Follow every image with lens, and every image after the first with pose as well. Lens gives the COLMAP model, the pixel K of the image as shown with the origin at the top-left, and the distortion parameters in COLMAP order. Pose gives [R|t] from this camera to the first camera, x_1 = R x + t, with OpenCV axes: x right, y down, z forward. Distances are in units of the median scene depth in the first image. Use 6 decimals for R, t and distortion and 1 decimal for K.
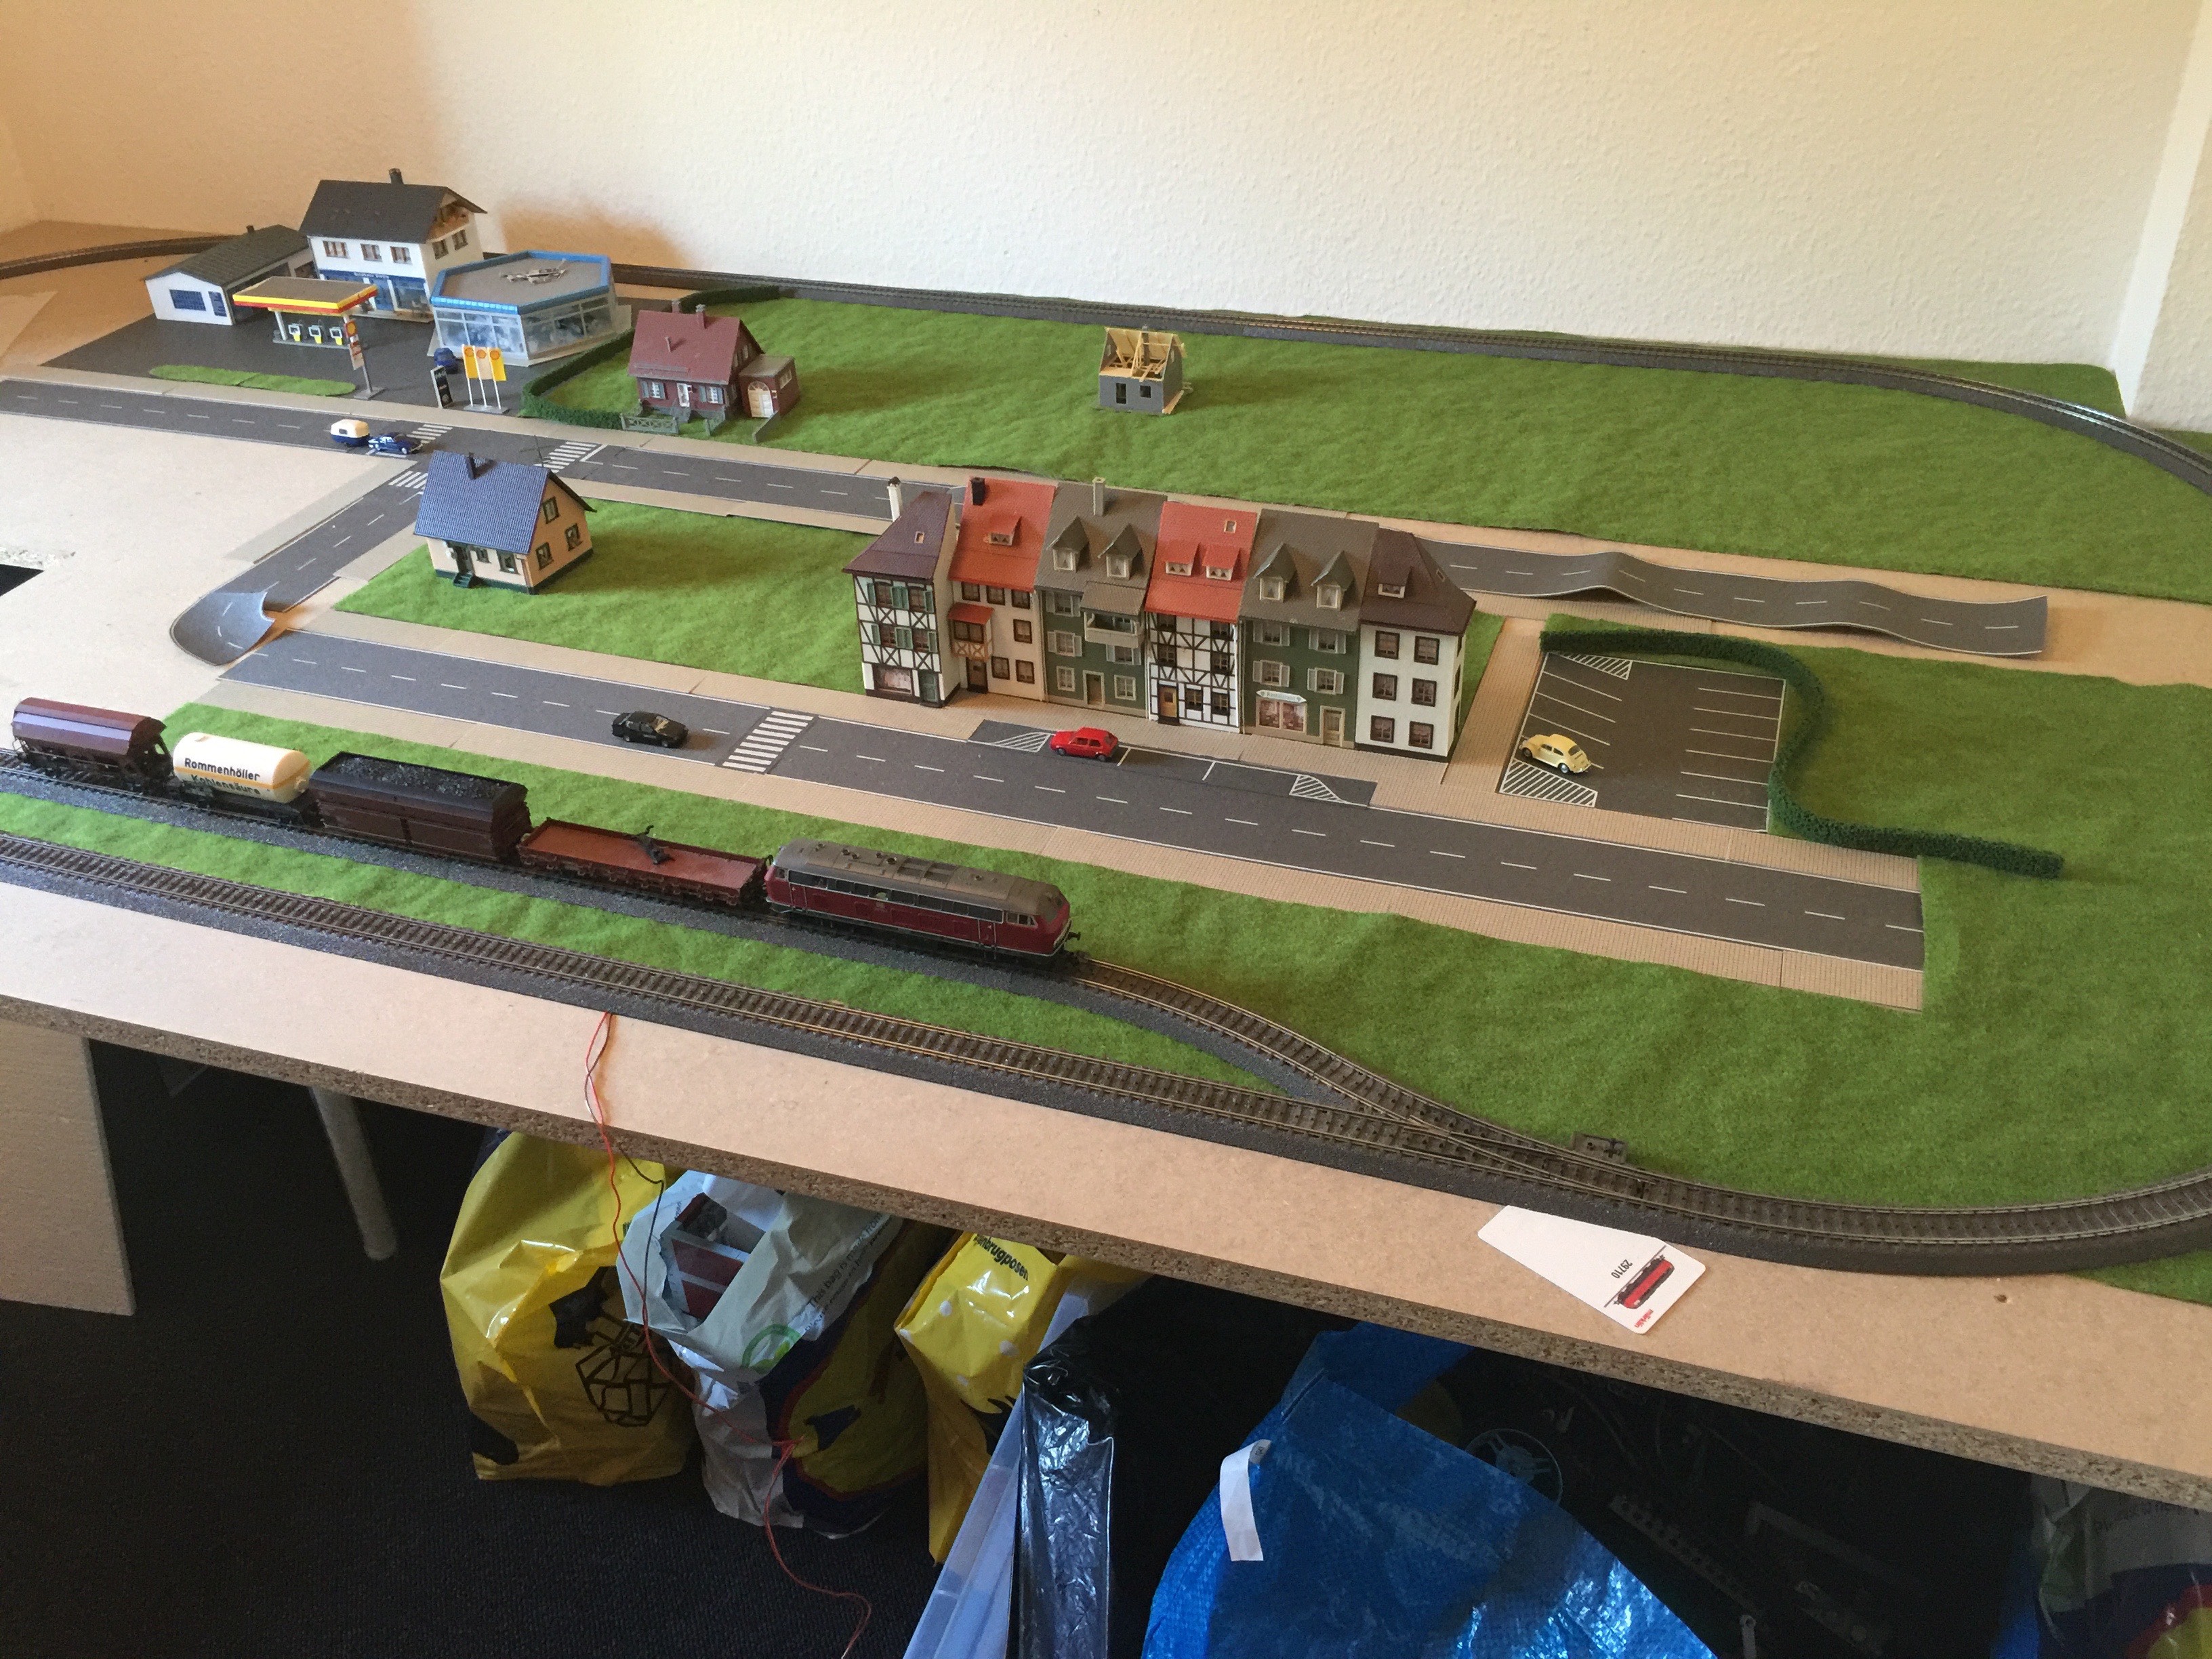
lens RADIAL K [[1880.6, 0, 1106.0], [0, 1880.6, 829.5], [0, 0, 1]] dist [0.084686, -0.116720]
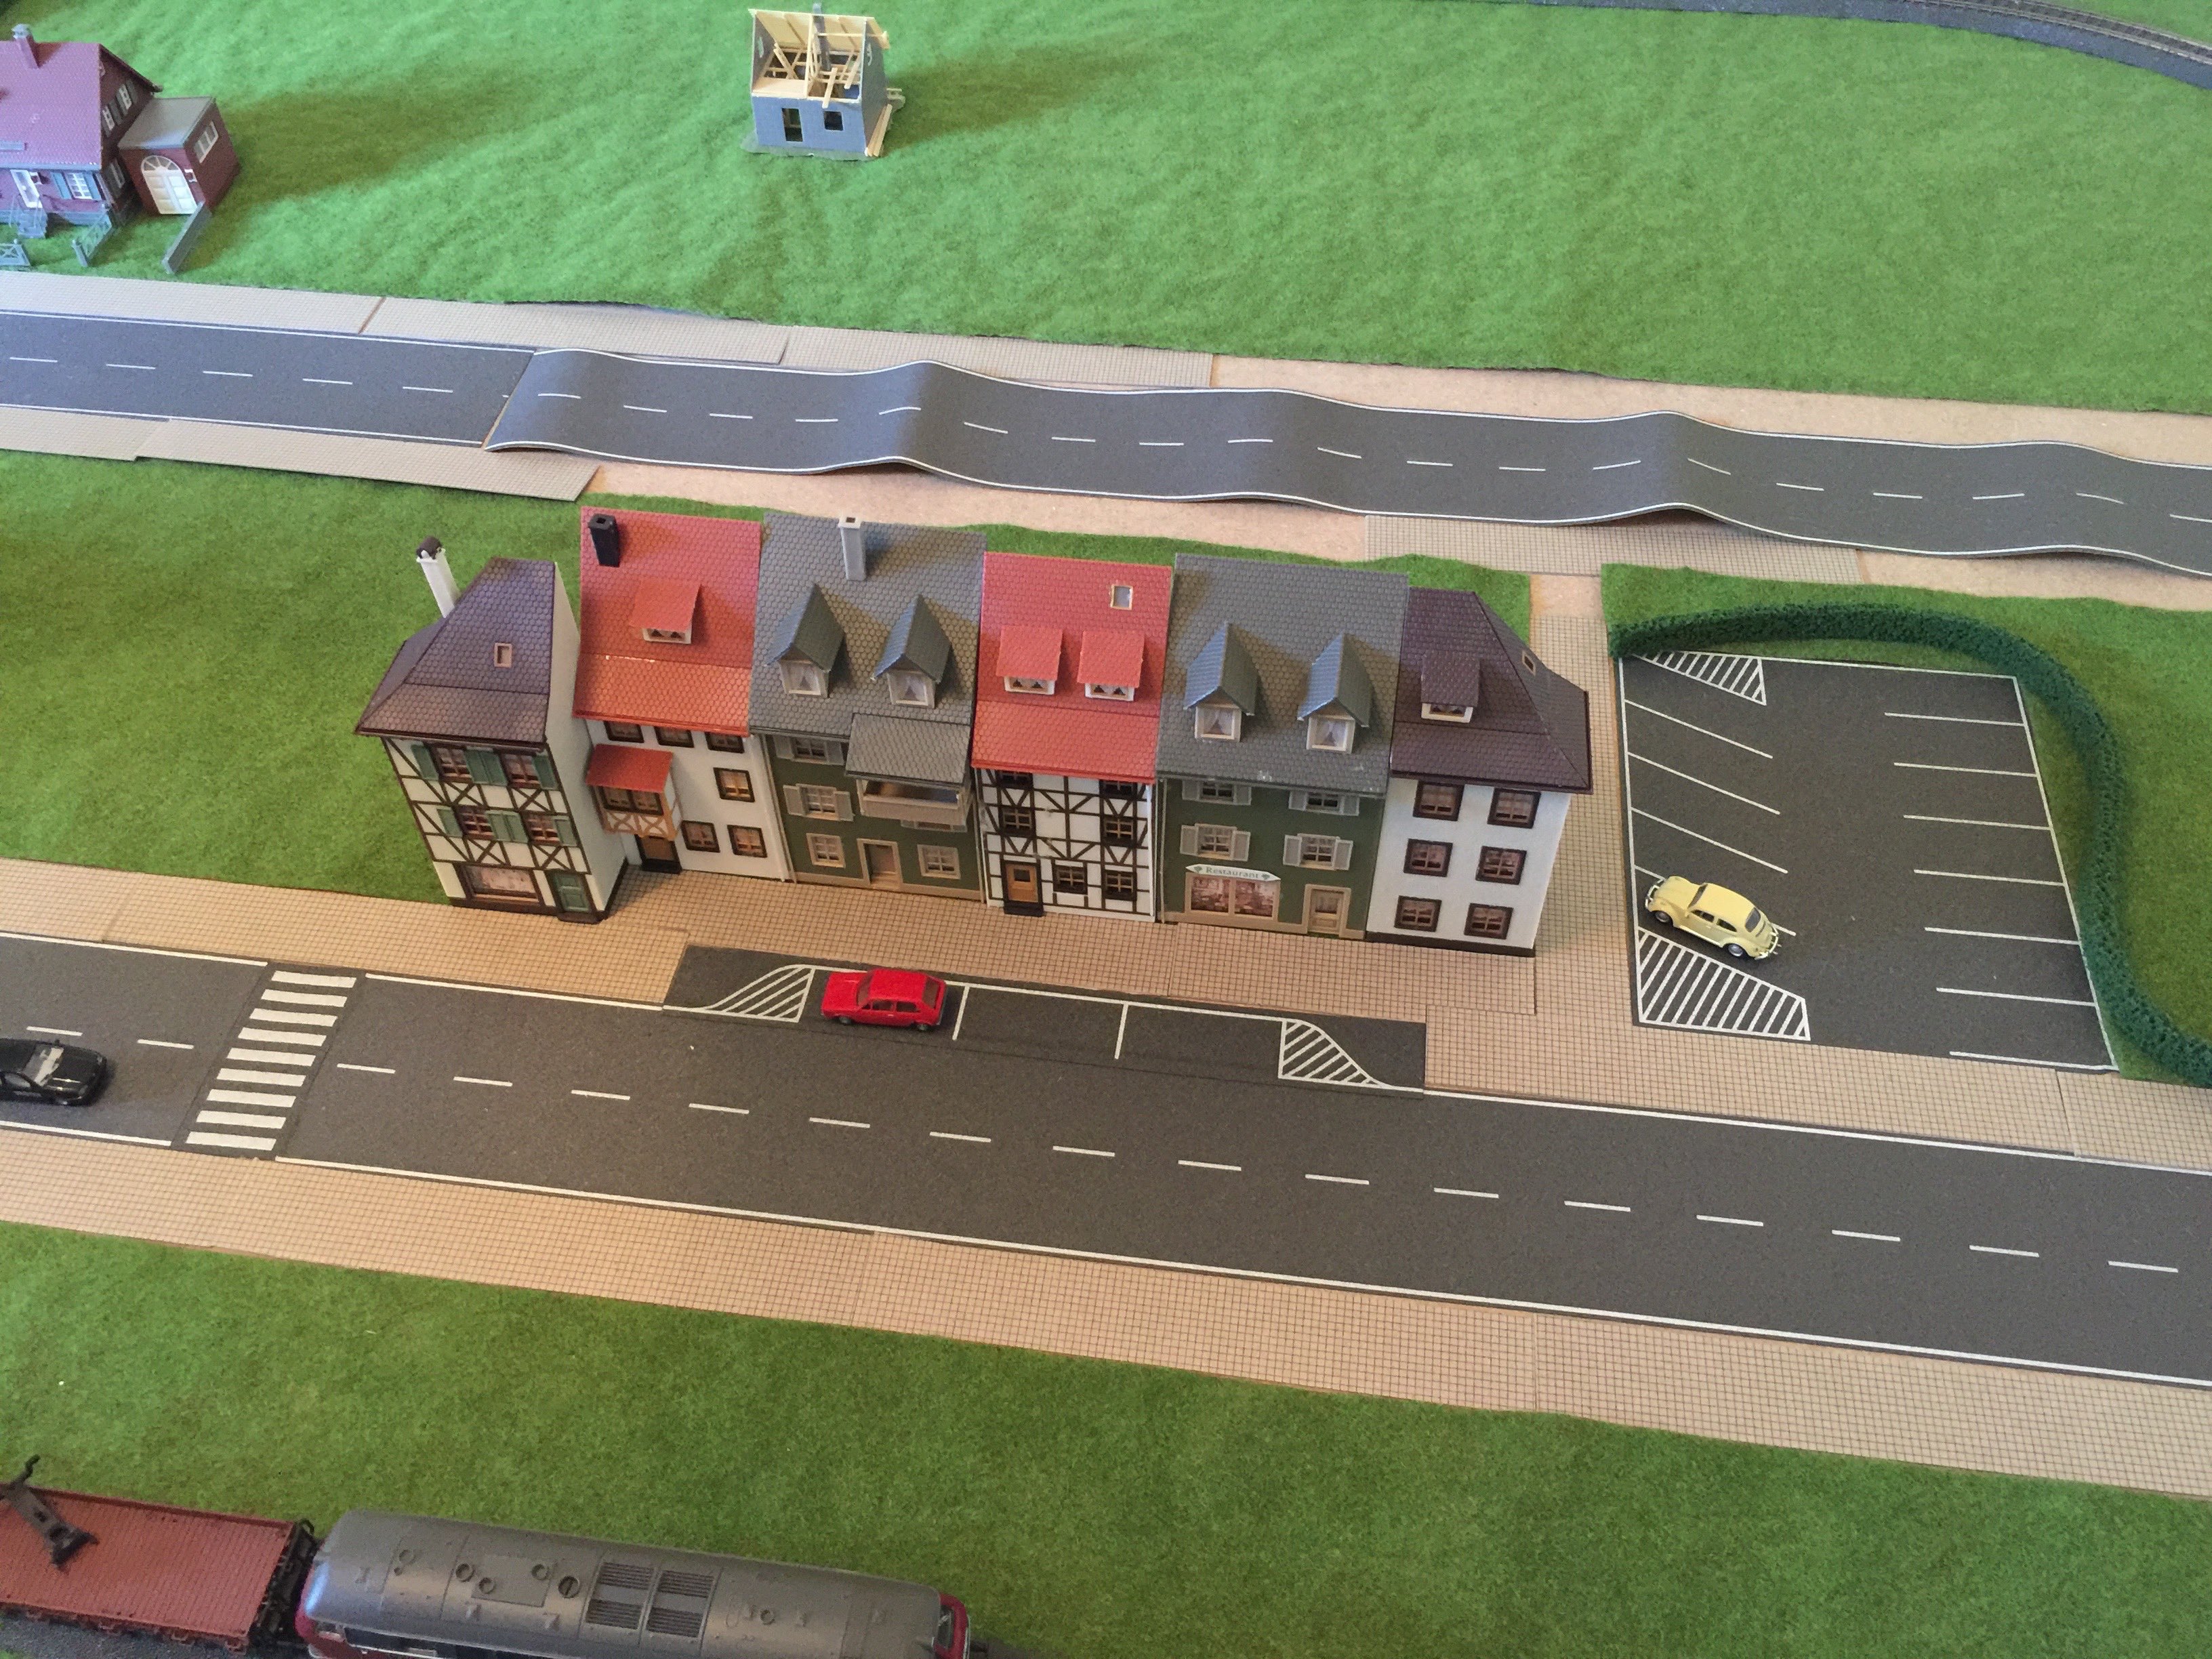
lens RADIAL K [[1880.6, 0, 1106.0], [0, 1880.6, 829.5], [0, 0, 1]] dist [0.084686, -0.116720]
pose [[0.978448, -0.141951, 0.149964, -0.022835], [0.098809, 0.959558, 0.263600, -0.220880], [-0.181317, -0.243101, 0.952904, 0.462209]]
